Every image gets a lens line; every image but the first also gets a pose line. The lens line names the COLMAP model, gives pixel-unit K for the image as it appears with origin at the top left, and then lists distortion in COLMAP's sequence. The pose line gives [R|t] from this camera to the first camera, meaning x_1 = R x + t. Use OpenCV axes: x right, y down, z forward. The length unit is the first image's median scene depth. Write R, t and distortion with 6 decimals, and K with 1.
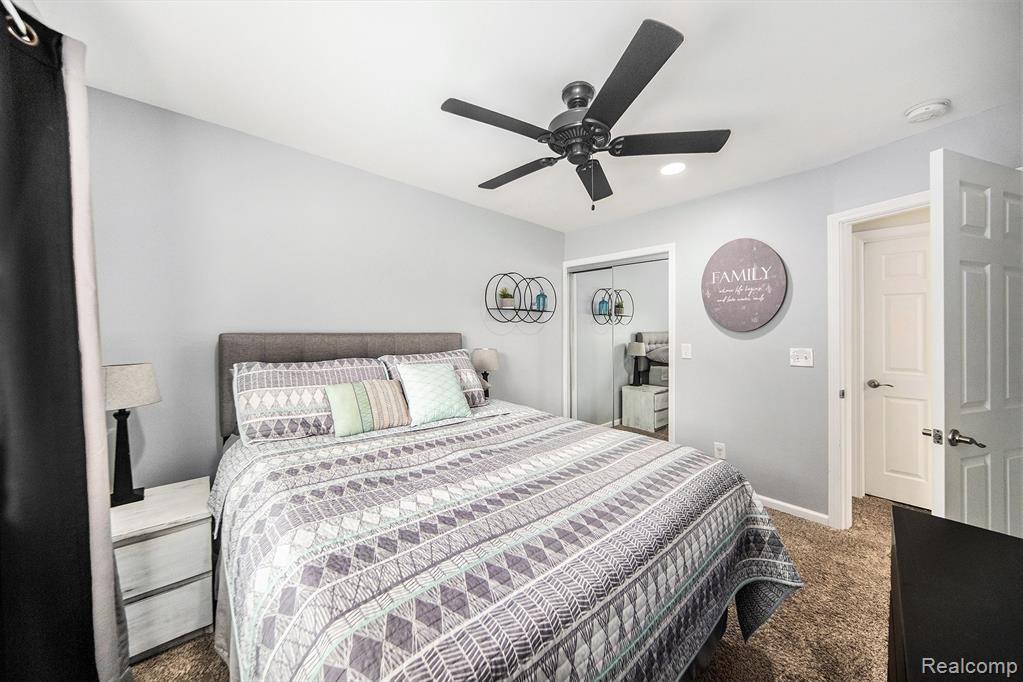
lens RADIAL K [[345.3, 0, 518.1], [0, 345.3, 334.5], [0, 0, 1]] dist [-0.000541, -0.000075]
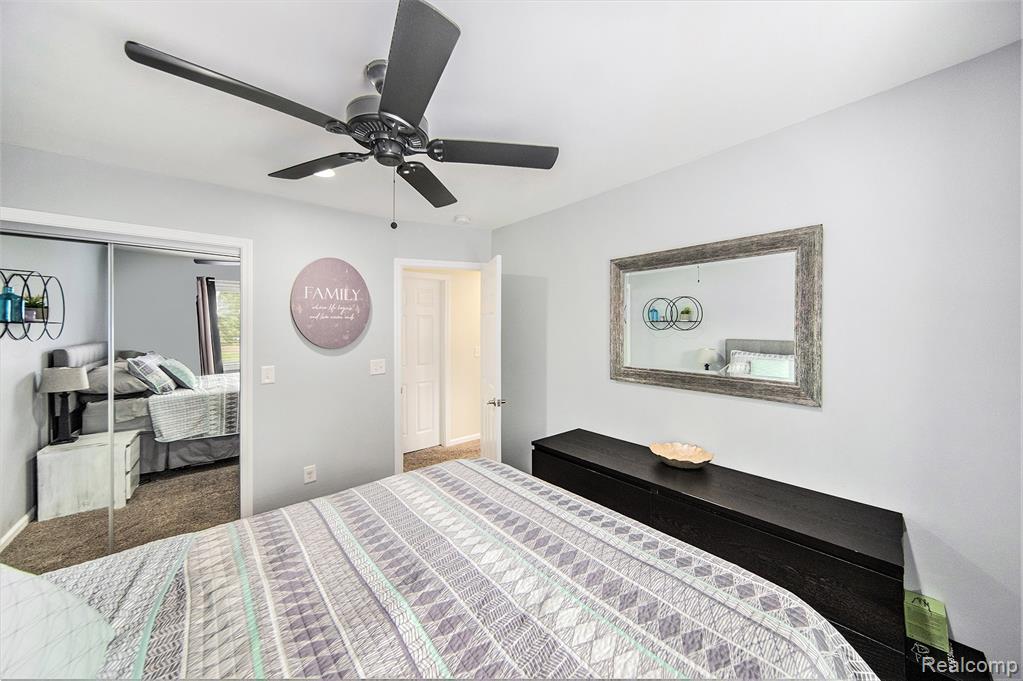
lens RADIAL K [[345.3, 0, 518.1], [0, 345.3, 334.0], [0, 0, 1]] dist [-0.000541, -0.000075]
pose [[0.043536, -0.034529, 0.998455, -0.389919], [0.013565, 0.999331, 0.033968, -0.083172], [-0.998960, 0.012065, 0.043975, 0.421548]]
